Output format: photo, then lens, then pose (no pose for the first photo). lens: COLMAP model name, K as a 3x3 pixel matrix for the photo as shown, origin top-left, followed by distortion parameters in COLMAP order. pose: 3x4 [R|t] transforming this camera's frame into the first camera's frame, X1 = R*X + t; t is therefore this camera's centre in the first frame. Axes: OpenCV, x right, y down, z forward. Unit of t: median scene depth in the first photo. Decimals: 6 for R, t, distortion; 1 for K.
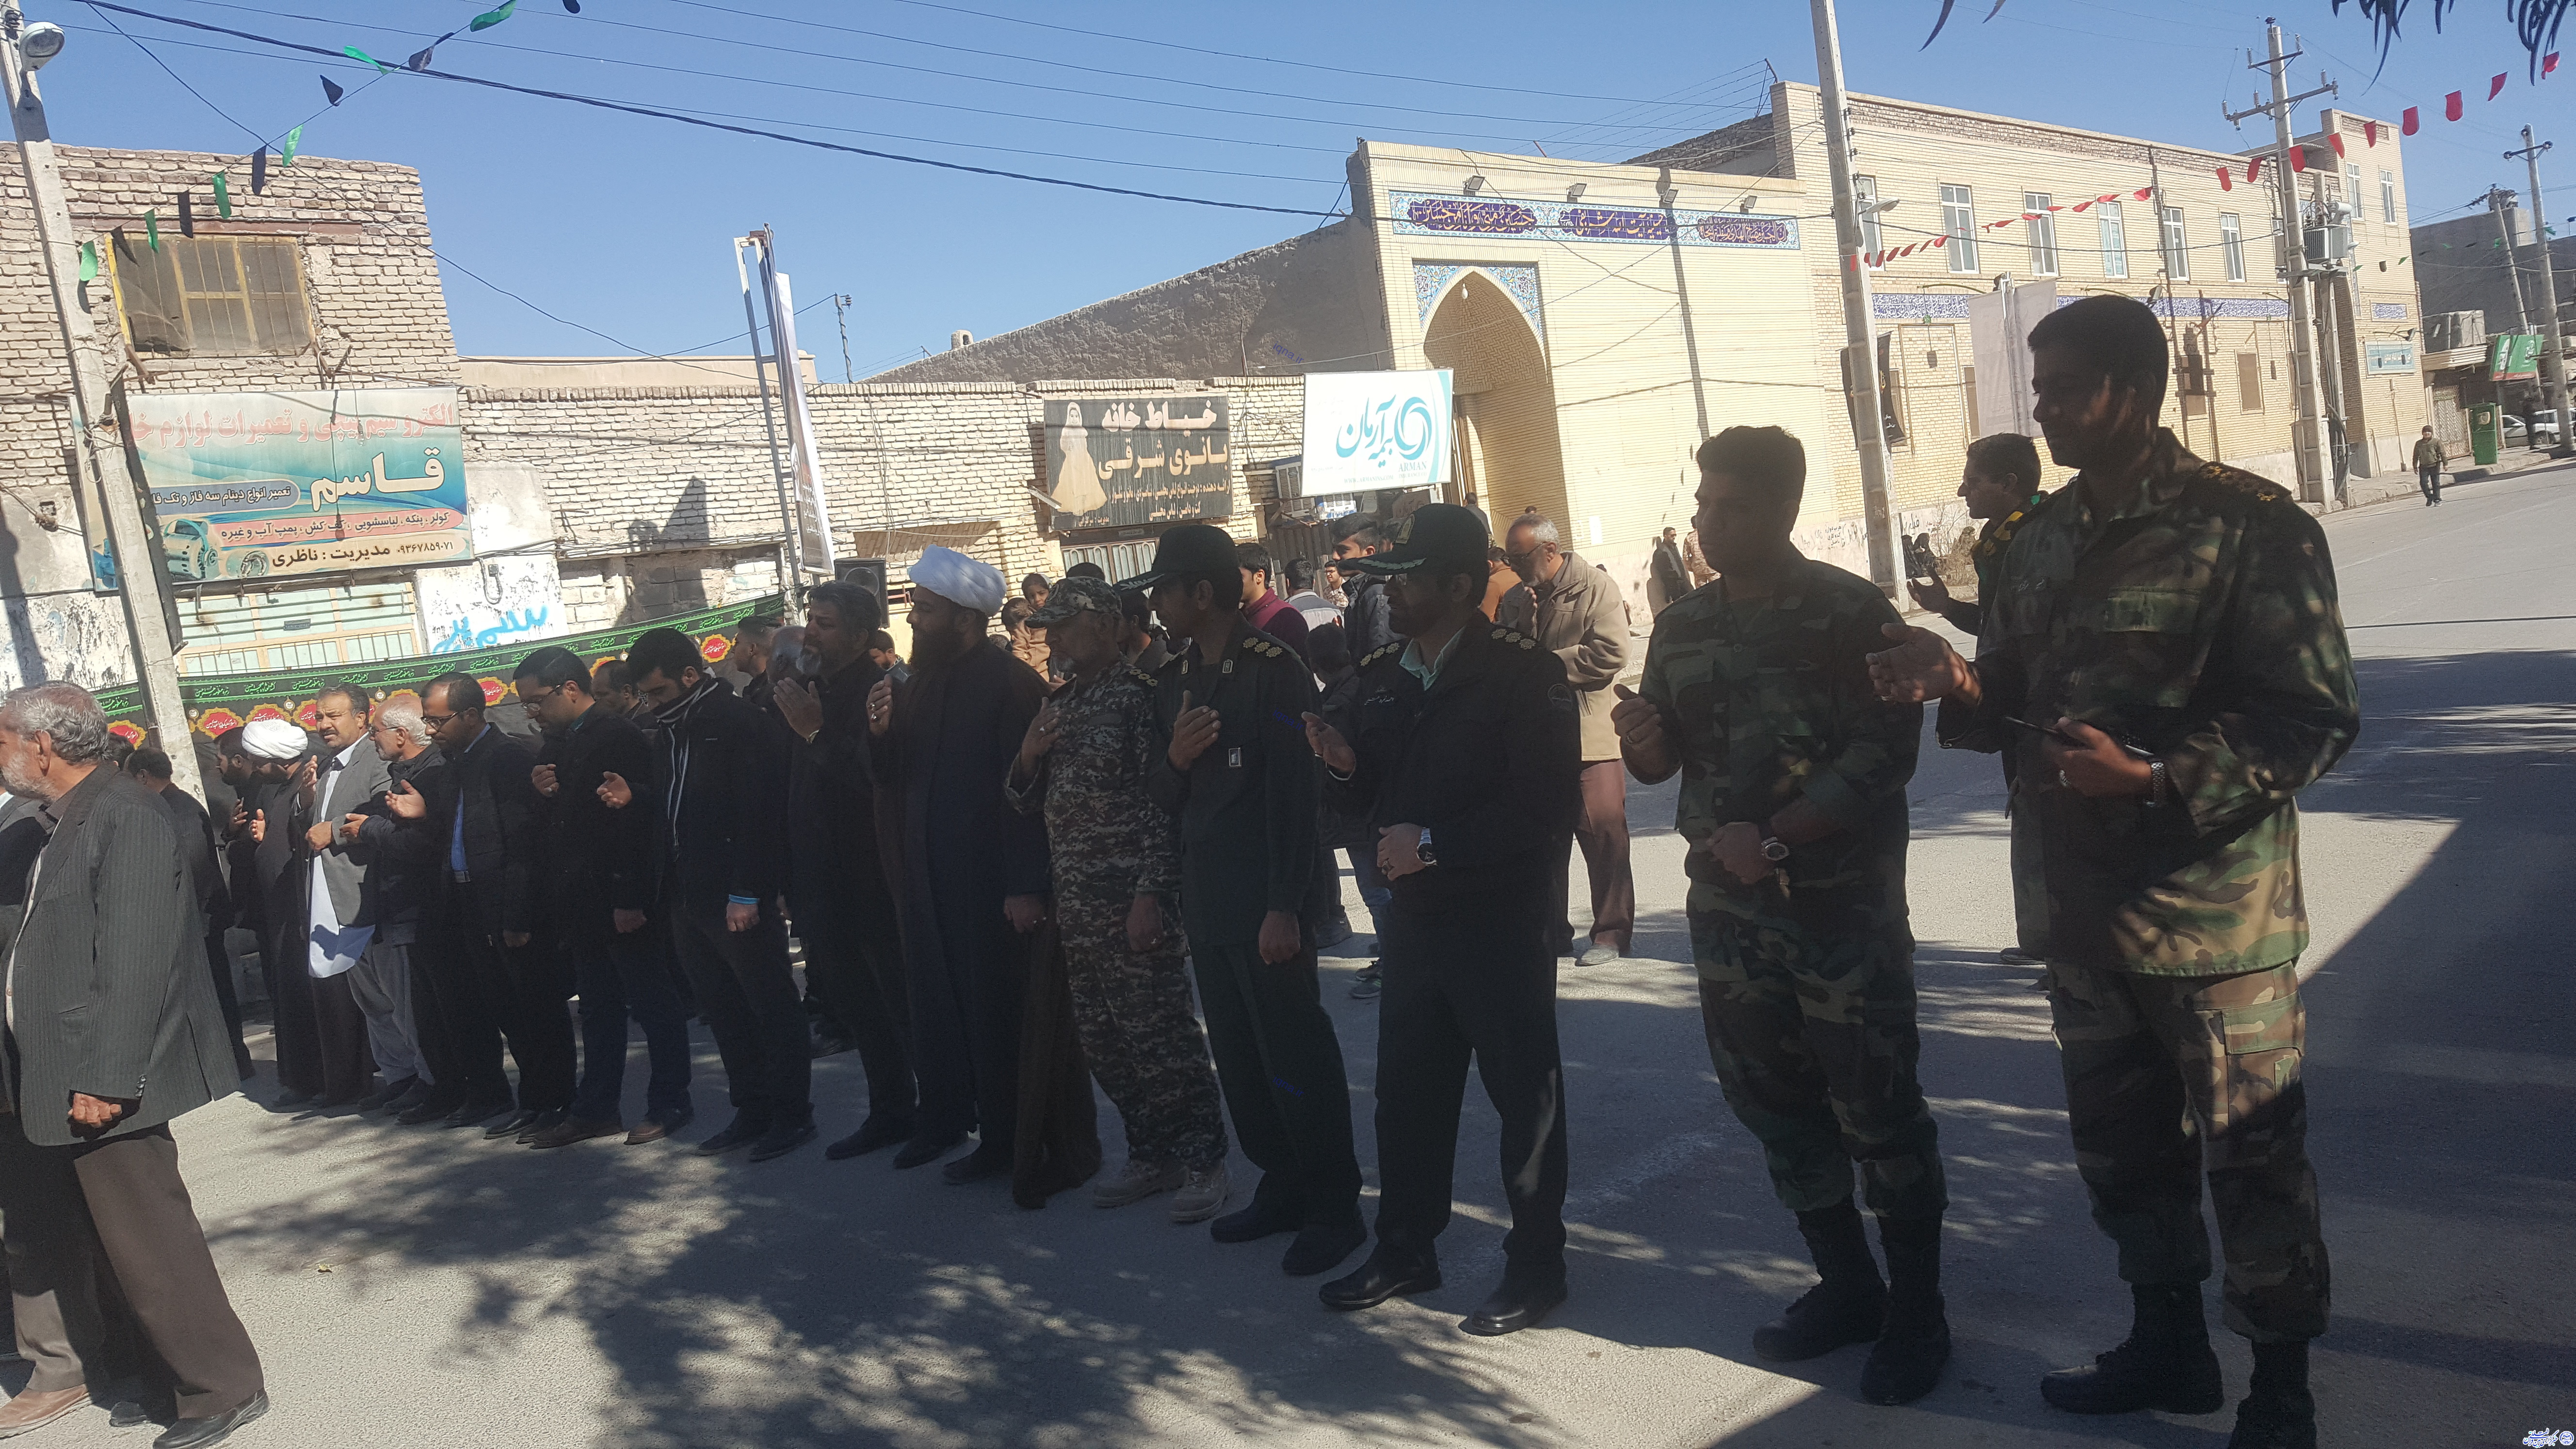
lens RADIAL K [[1900.8, 0, 1306.1], [0, 1900.8, 799.7], [0, 0, 1]] dist [0.063030, -0.106258]
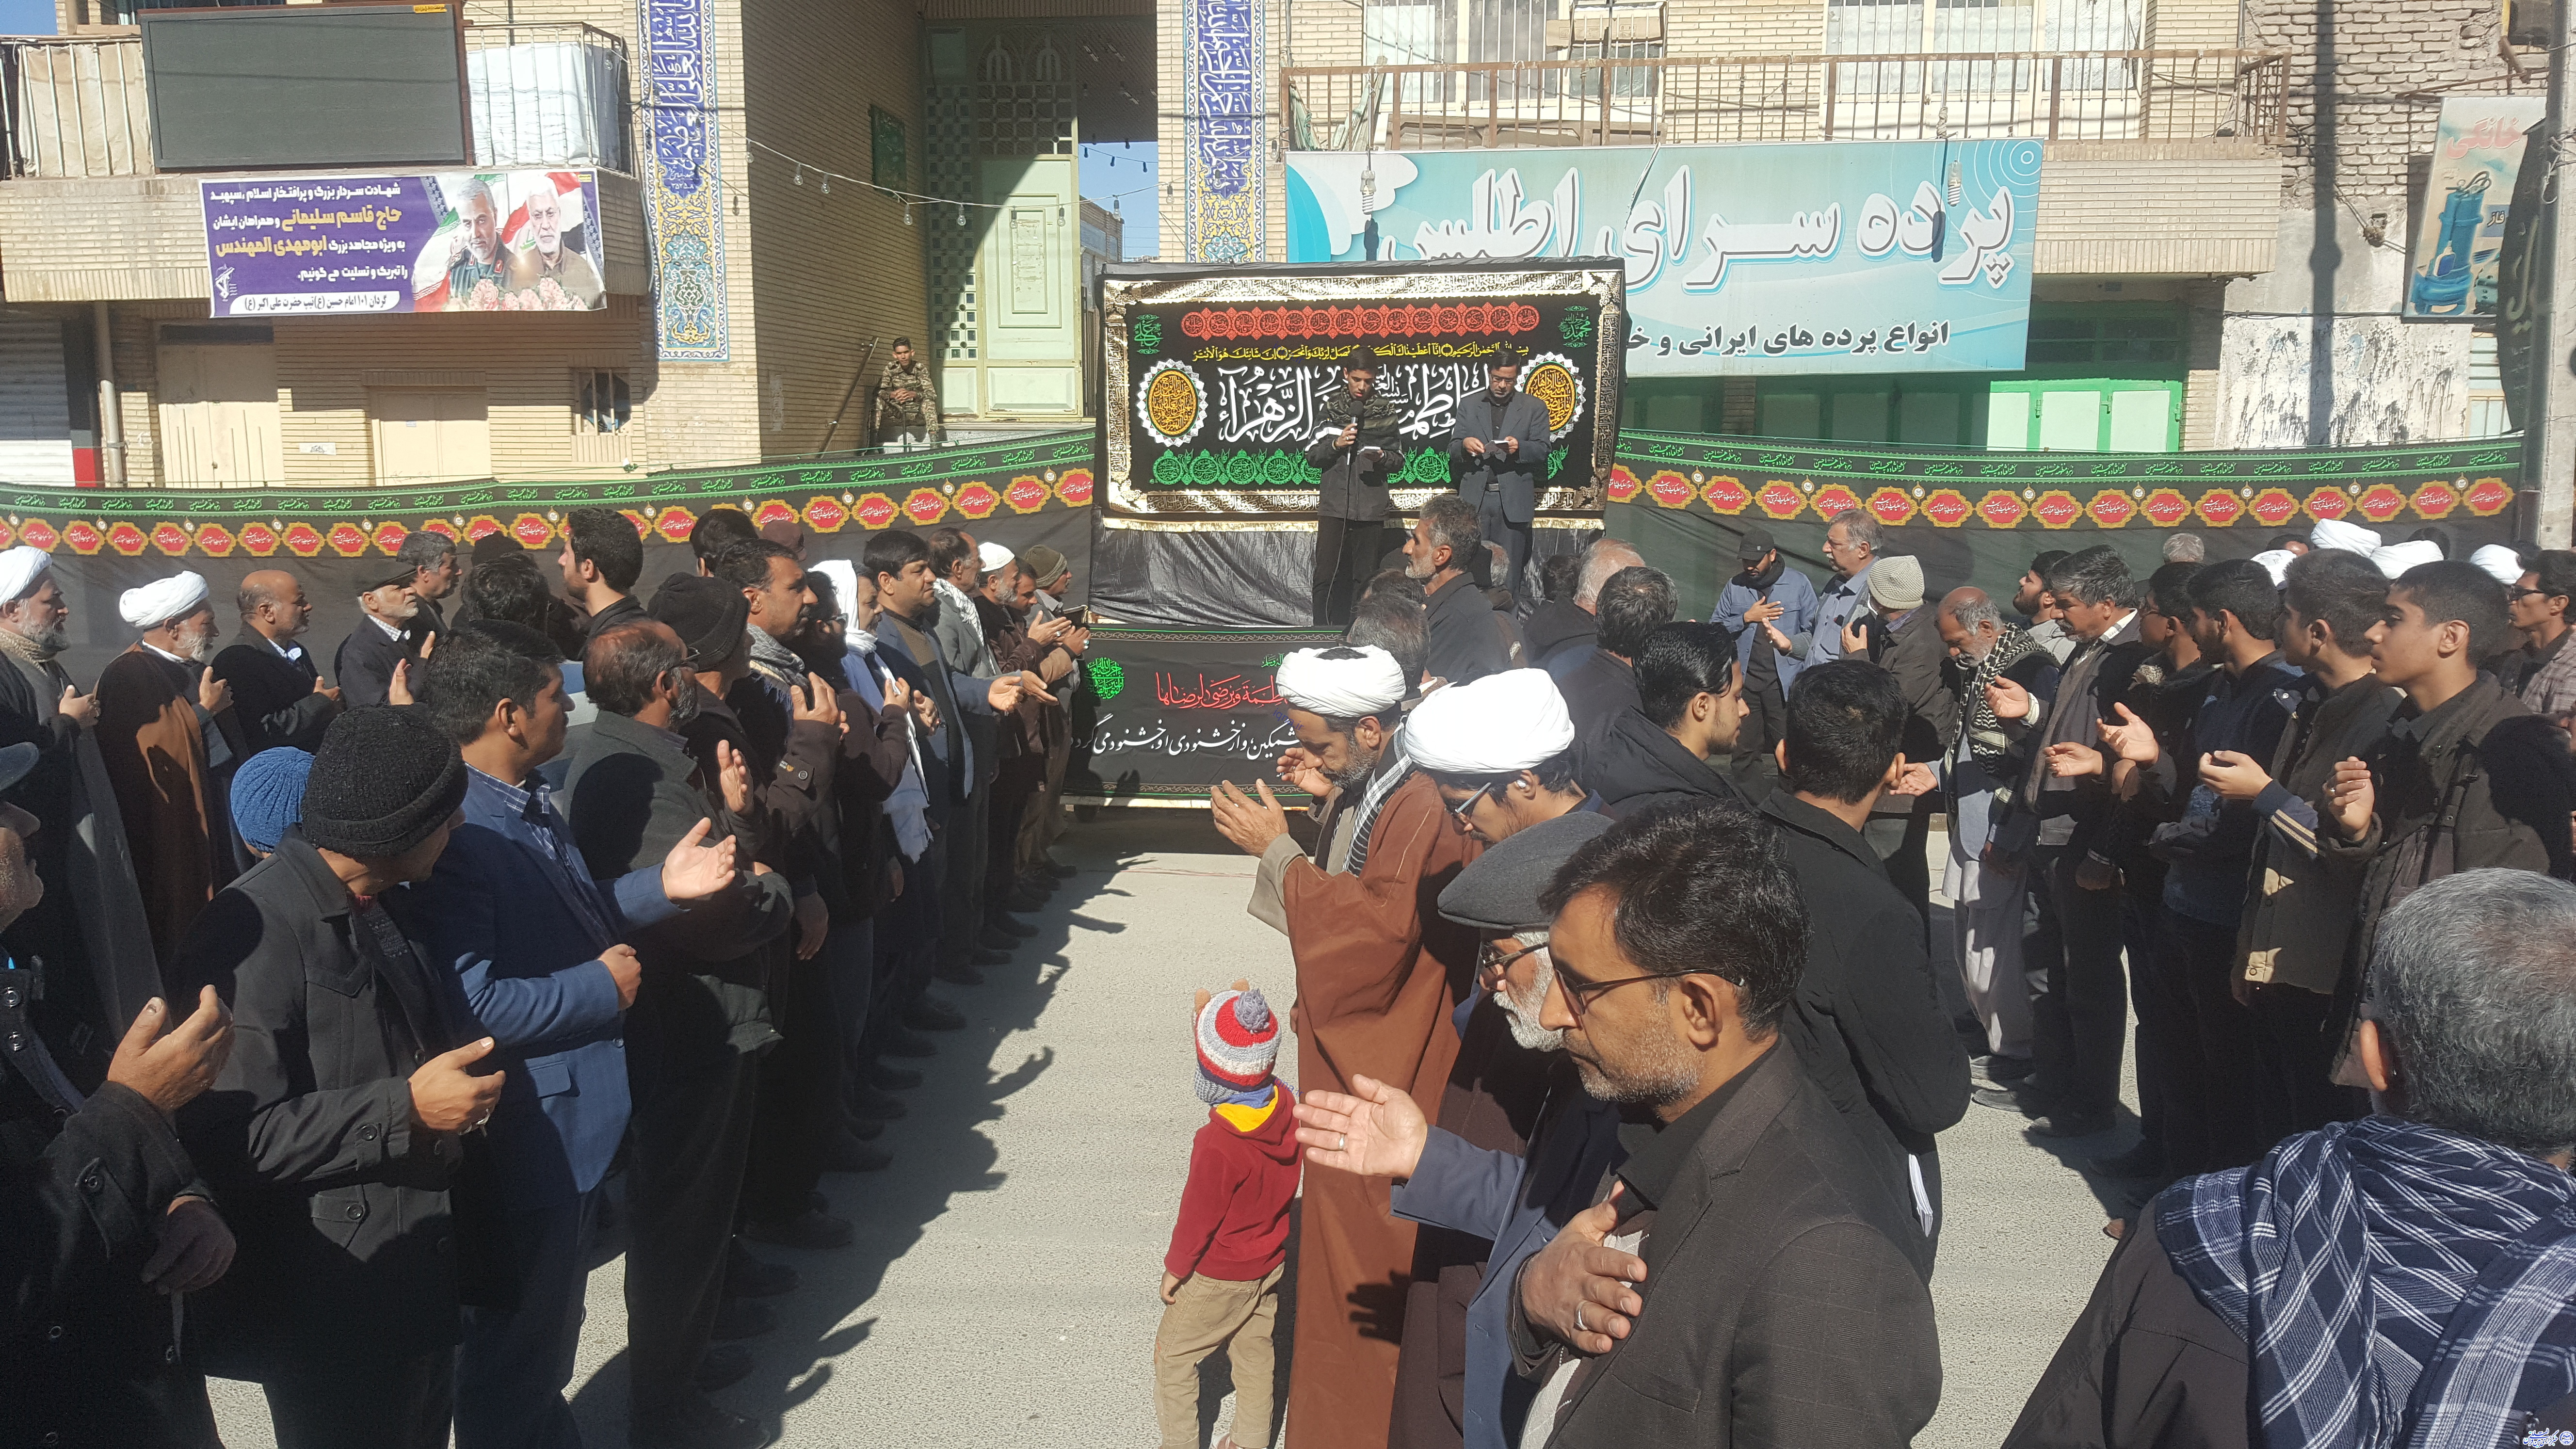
lens RADIAL K [[1937.5, 0, 1288.0], [0, 1937.5, 724.5], [0, 0, 1]] dist [0.094154, -0.184342]
pose [[0.613086, 0.254546, -0.747885, -0.146945], [-0.168256, 0.967022, 0.191200, -0.007004], [0.771891, 0.008614, 0.635697, 0.002079]]
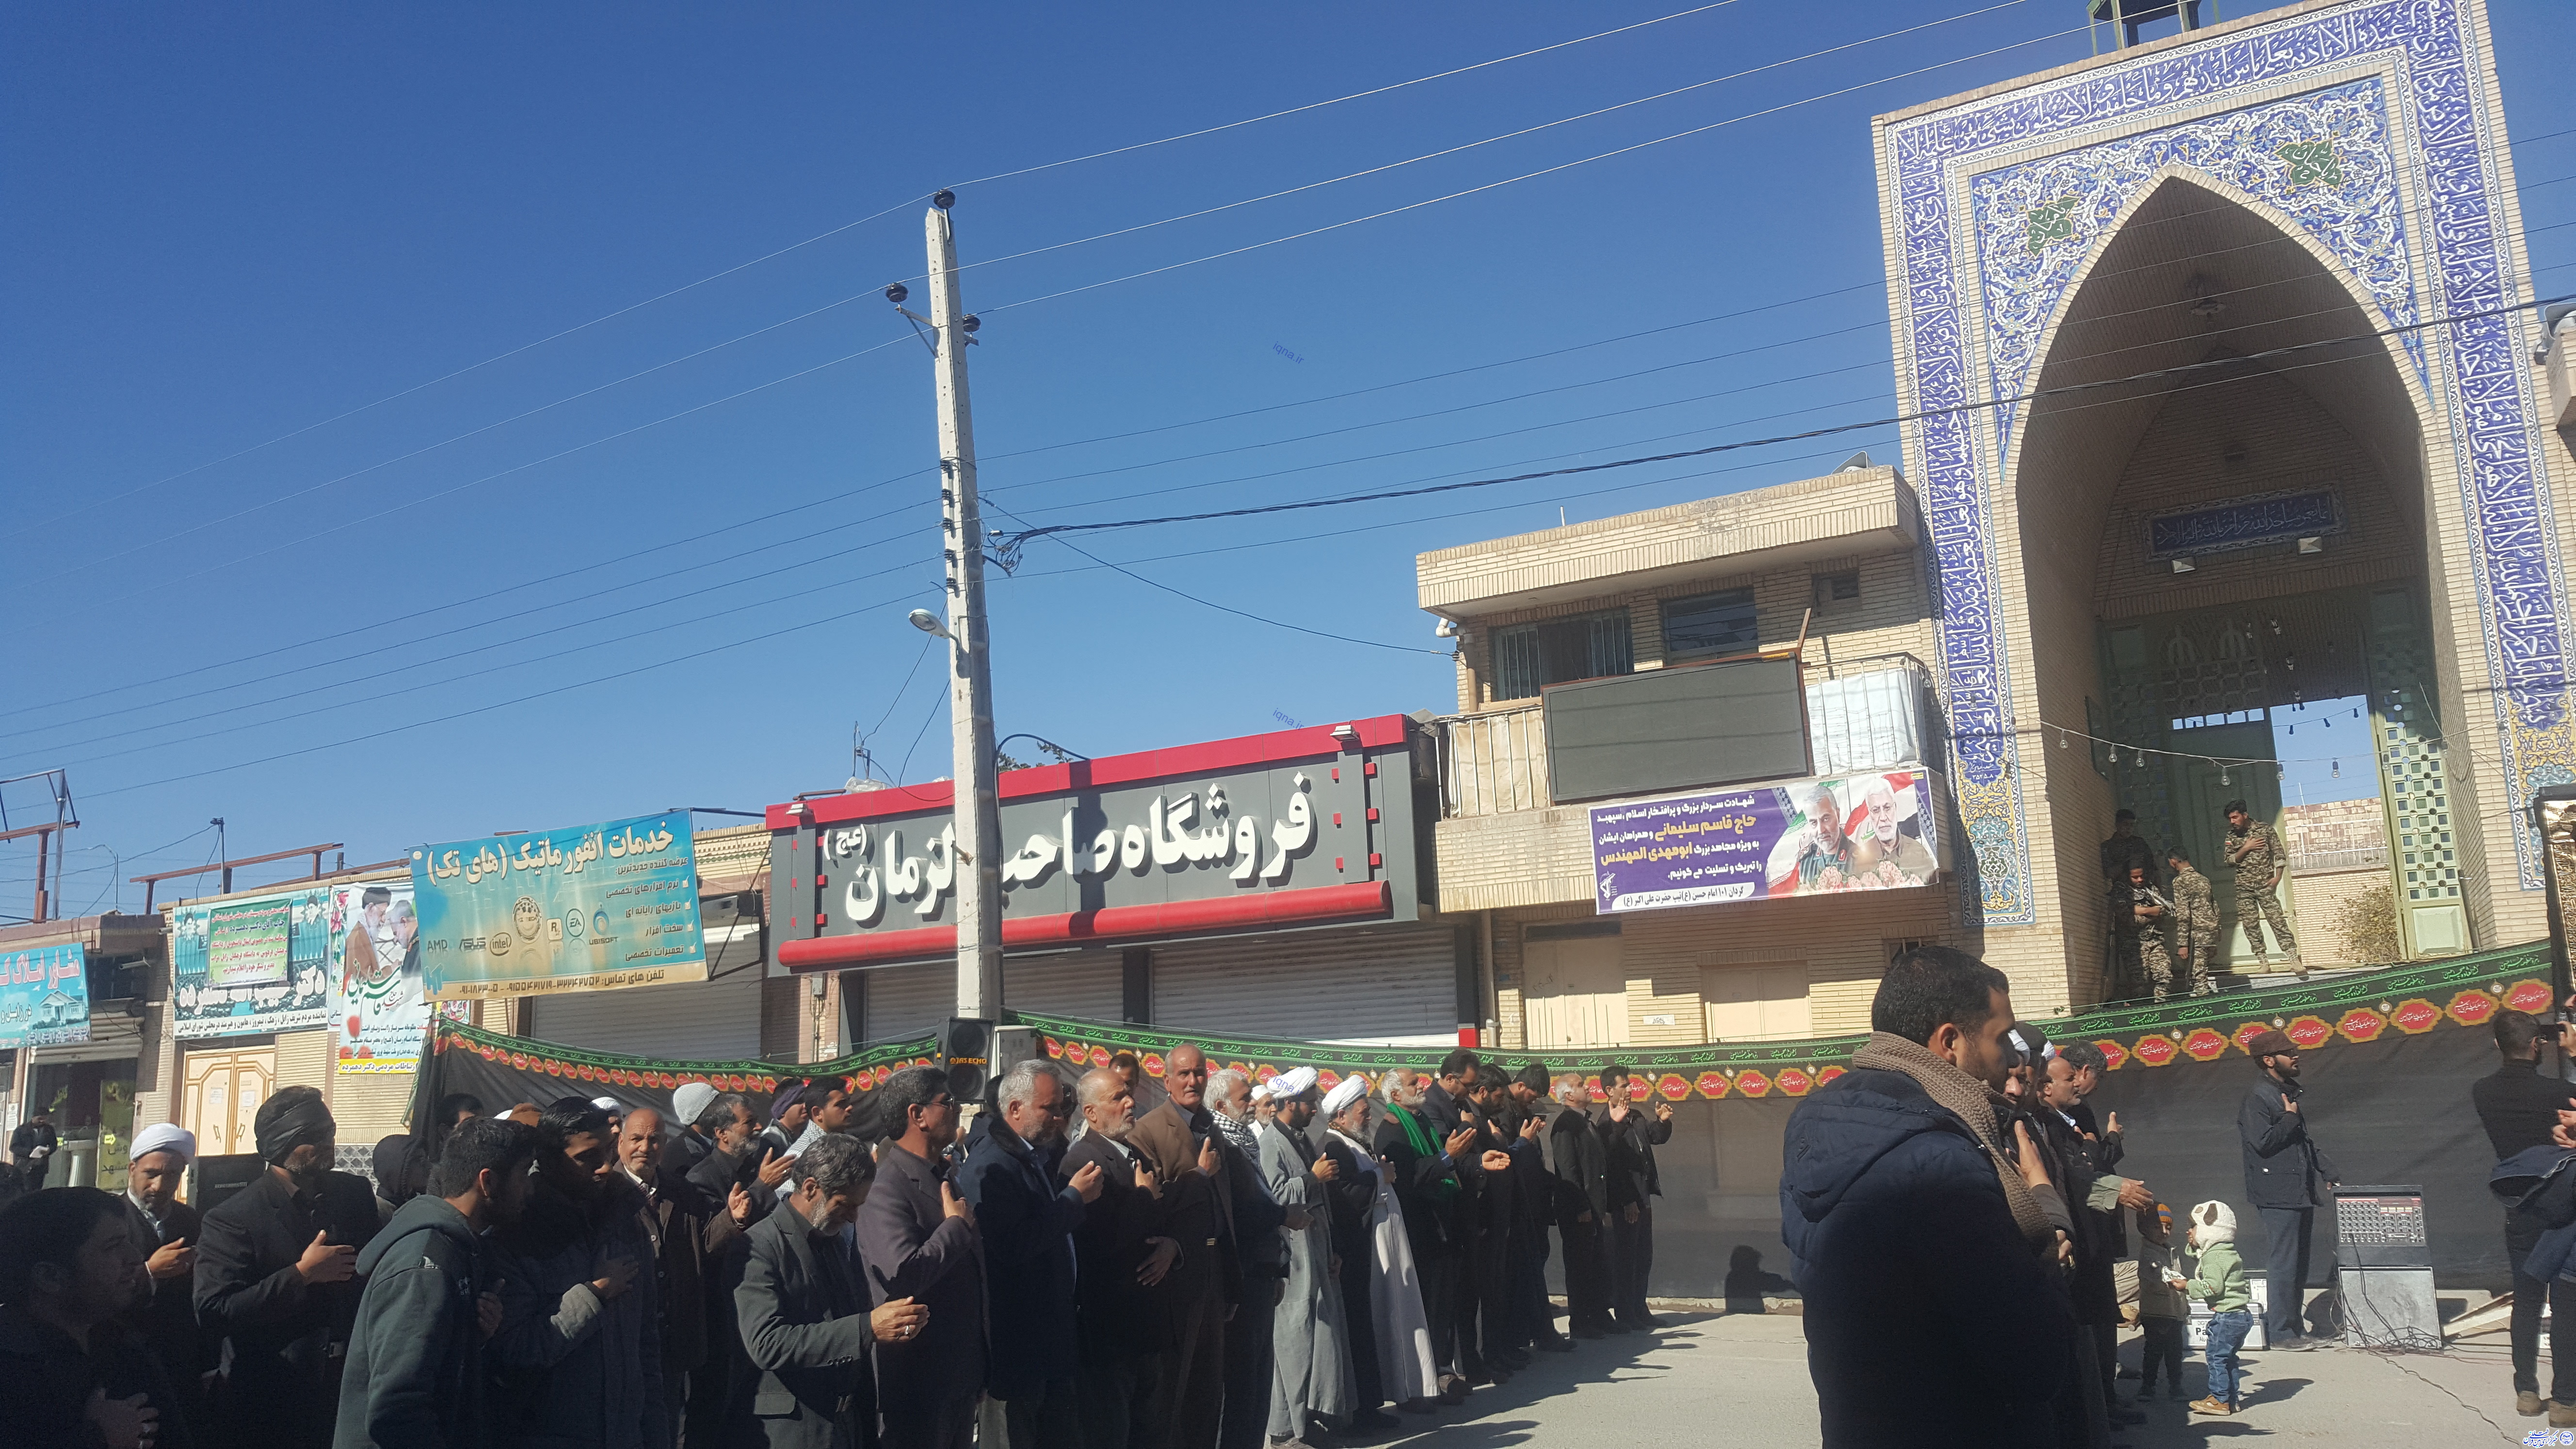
lens RADIAL K [[1888.6, 0, 1308.2], [0, 1888.6, 764.5], [0, 0, 1]] dist [0.097457, -0.165149]
pose [[0.264444, -0.018292, -0.964227, -0.163108], [-0.088832, 0.995108, -0.043241, 0.030548], [0.960301, 0.097089, 0.261526, -0.192055]]
